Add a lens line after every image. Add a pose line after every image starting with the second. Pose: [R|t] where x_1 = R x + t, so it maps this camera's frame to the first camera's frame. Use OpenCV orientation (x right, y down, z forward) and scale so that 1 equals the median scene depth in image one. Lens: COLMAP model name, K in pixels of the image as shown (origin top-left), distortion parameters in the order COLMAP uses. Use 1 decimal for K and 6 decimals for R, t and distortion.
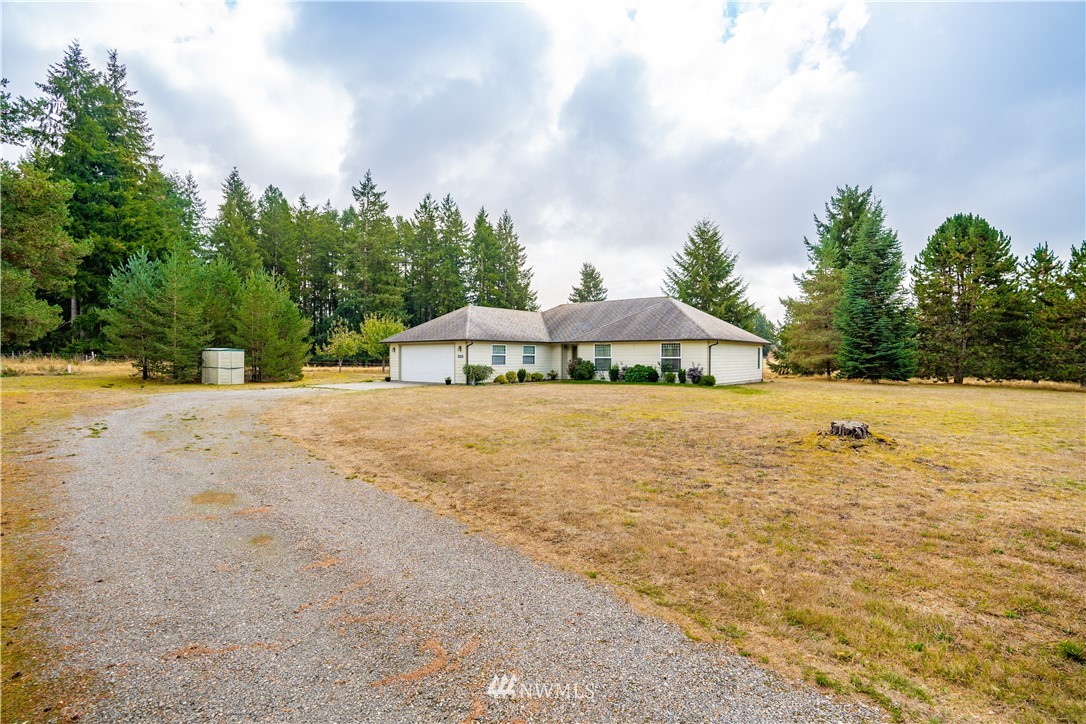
lens RADIAL K [[531.8, 0, 543.1], [0, 531.8, 356.7], [0, 0, 1]] dist [0.000722, 0.000162]
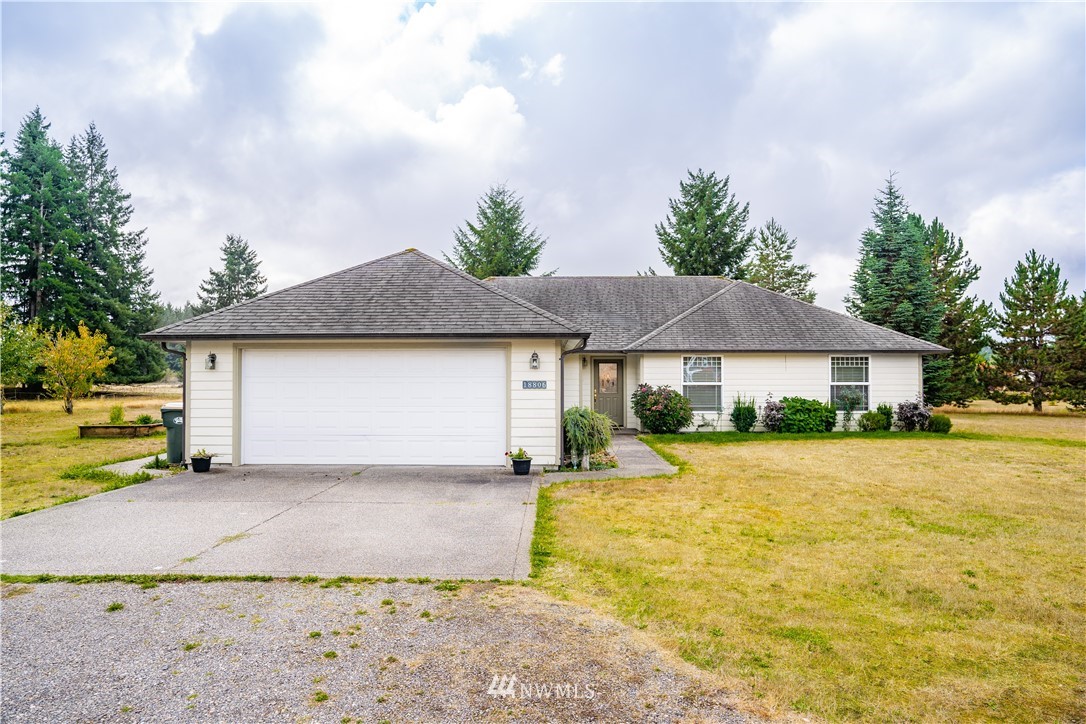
lens RADIAL K [[628.8, 0, 542.8], [0, 628.8, 370.7], [0, 0, 1]] dist [-0.008893, 0.000240]
pose [[0.795962, 0.004955, 0.605326, -0.092364], [0.000544, 0.999960, -0.008901, -0.001344], [-0.605346, 0.007414, 0.795928, 0.164914]]
